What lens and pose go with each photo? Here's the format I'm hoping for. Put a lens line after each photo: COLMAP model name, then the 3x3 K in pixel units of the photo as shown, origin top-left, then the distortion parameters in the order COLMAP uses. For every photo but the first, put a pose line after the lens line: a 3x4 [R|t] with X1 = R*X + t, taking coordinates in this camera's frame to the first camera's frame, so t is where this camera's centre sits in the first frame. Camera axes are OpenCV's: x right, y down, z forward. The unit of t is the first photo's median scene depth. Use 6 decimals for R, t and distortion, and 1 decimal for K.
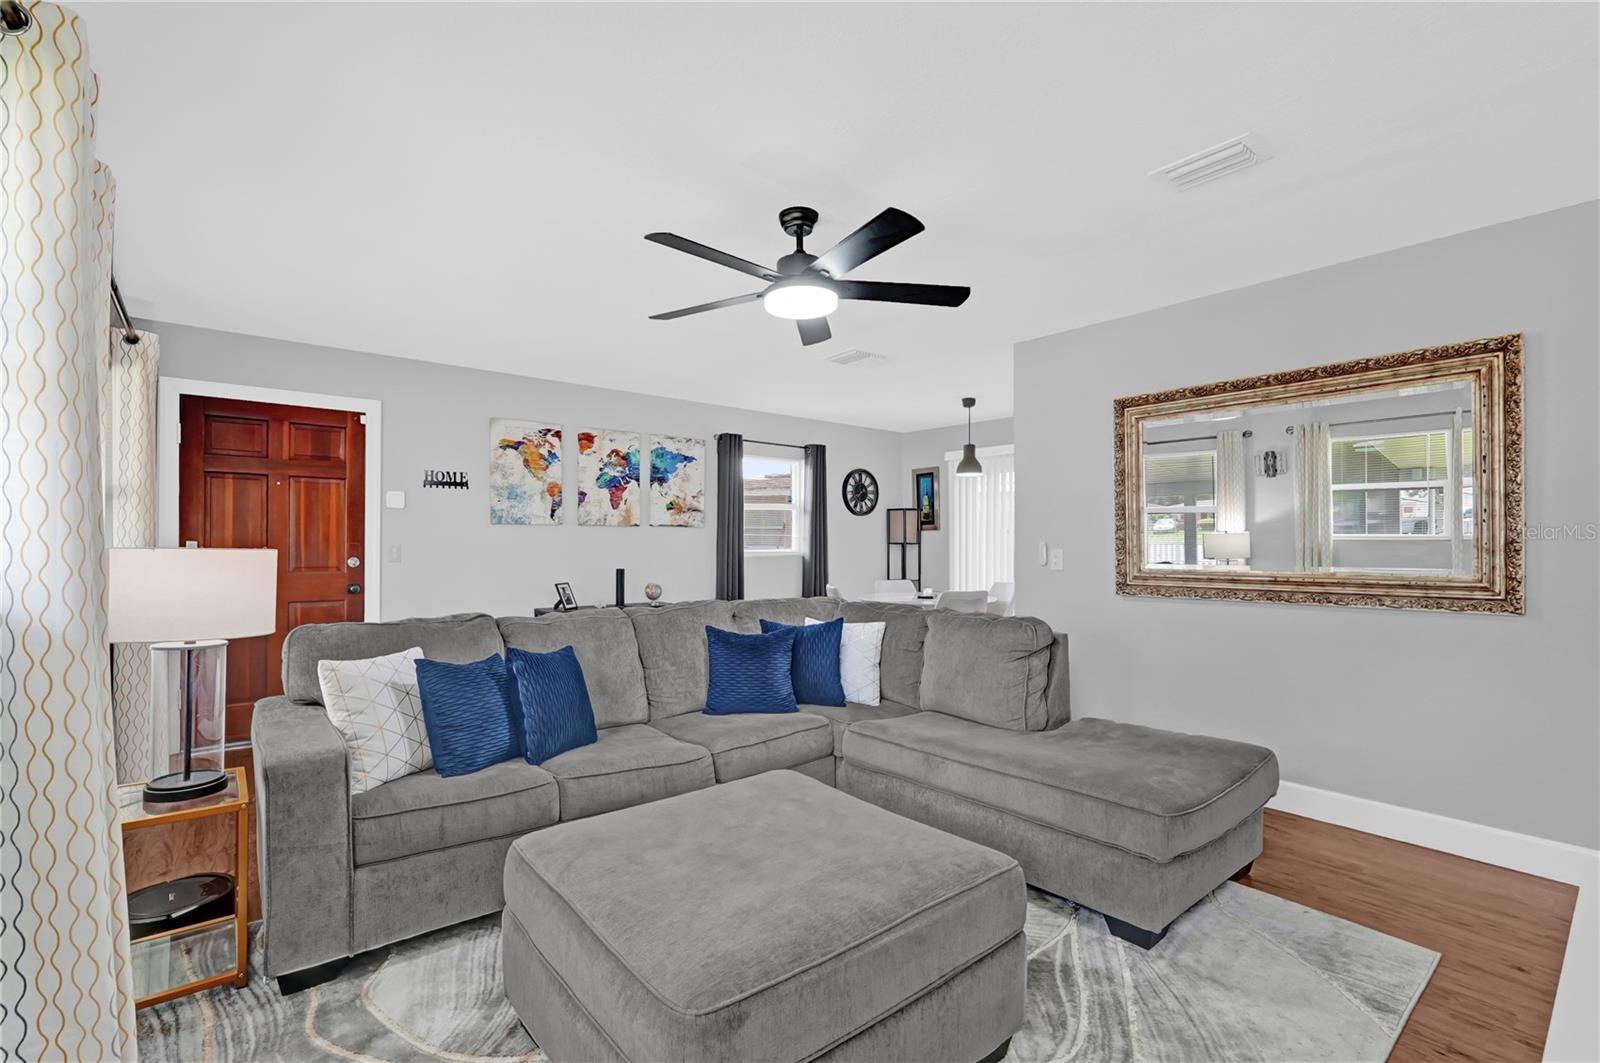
lens RADIAL K [[743.1, 0, 800.5], [0, 743.1, 536.3], [0, 0, 1]] dist [-0.002855, 0.000033]
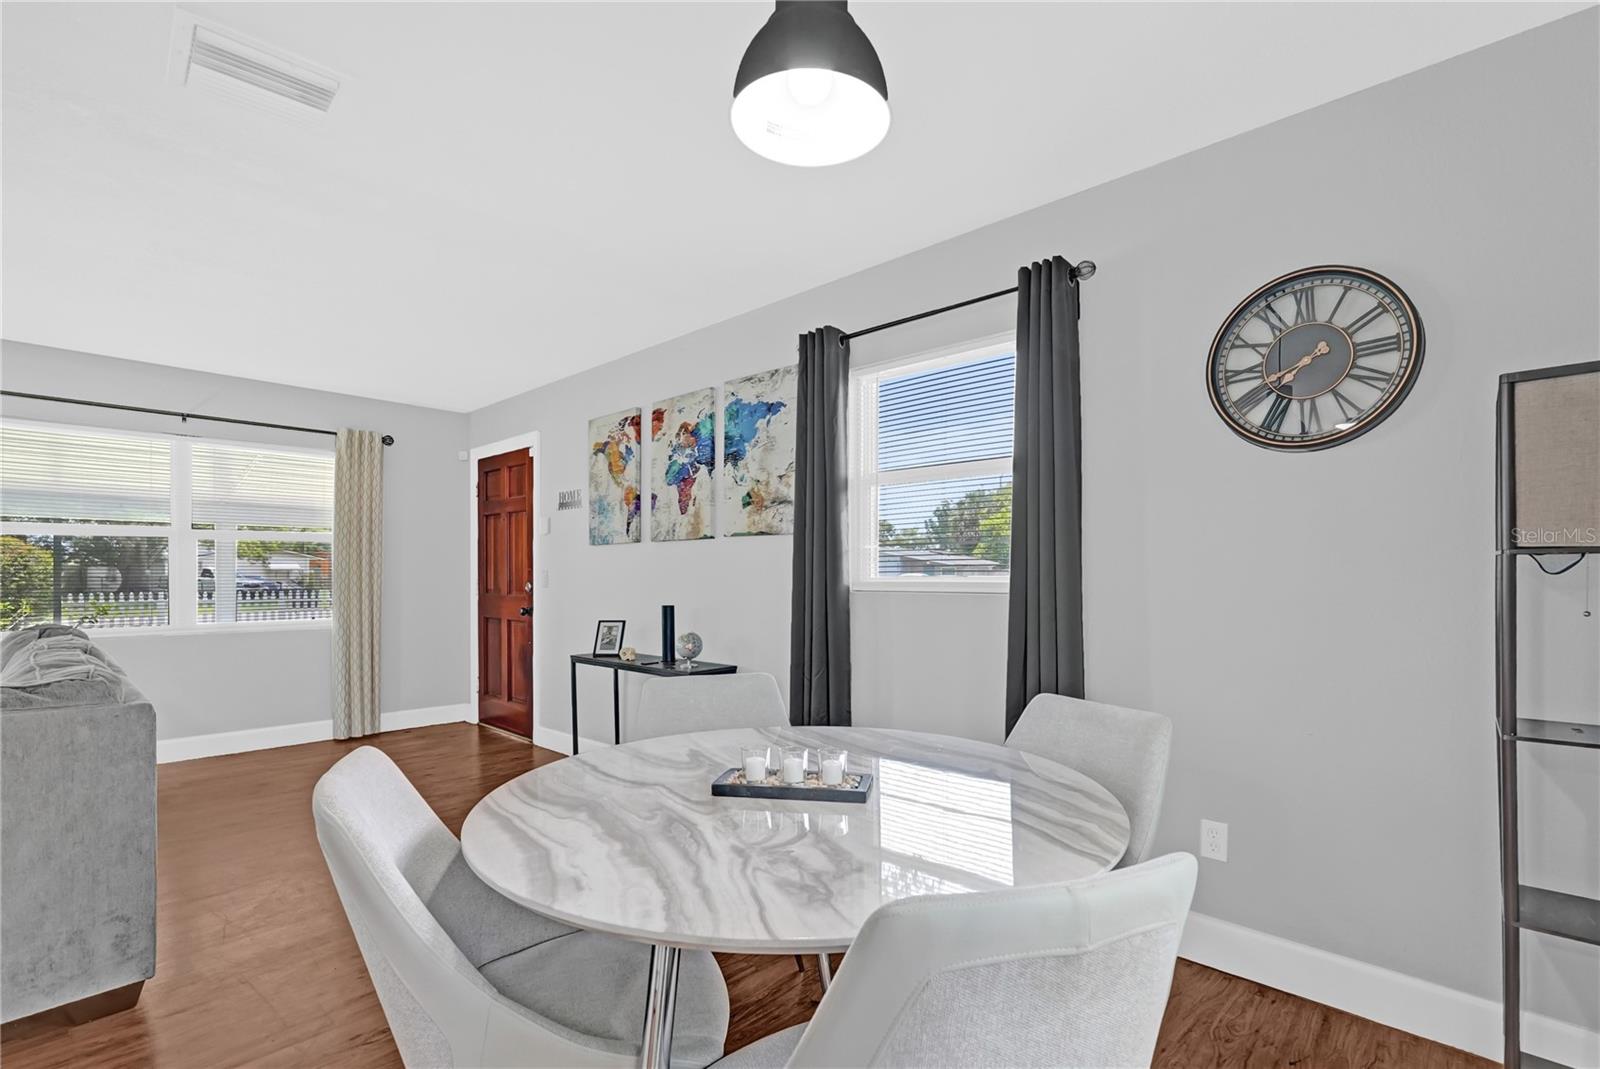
lens RADIAL K [[743.1, 0, 852.8], [0, 743.1, 575.3], [0, 0, 1]] dist [-0.002855, 0.000033]
pose [[0.129057, -0.001788, -0.991636, 0.418652], [0.011054, 0.999939, -0.000365, 0.019182], [0.991576, -0.010914, 0.129069, 1.059456]]
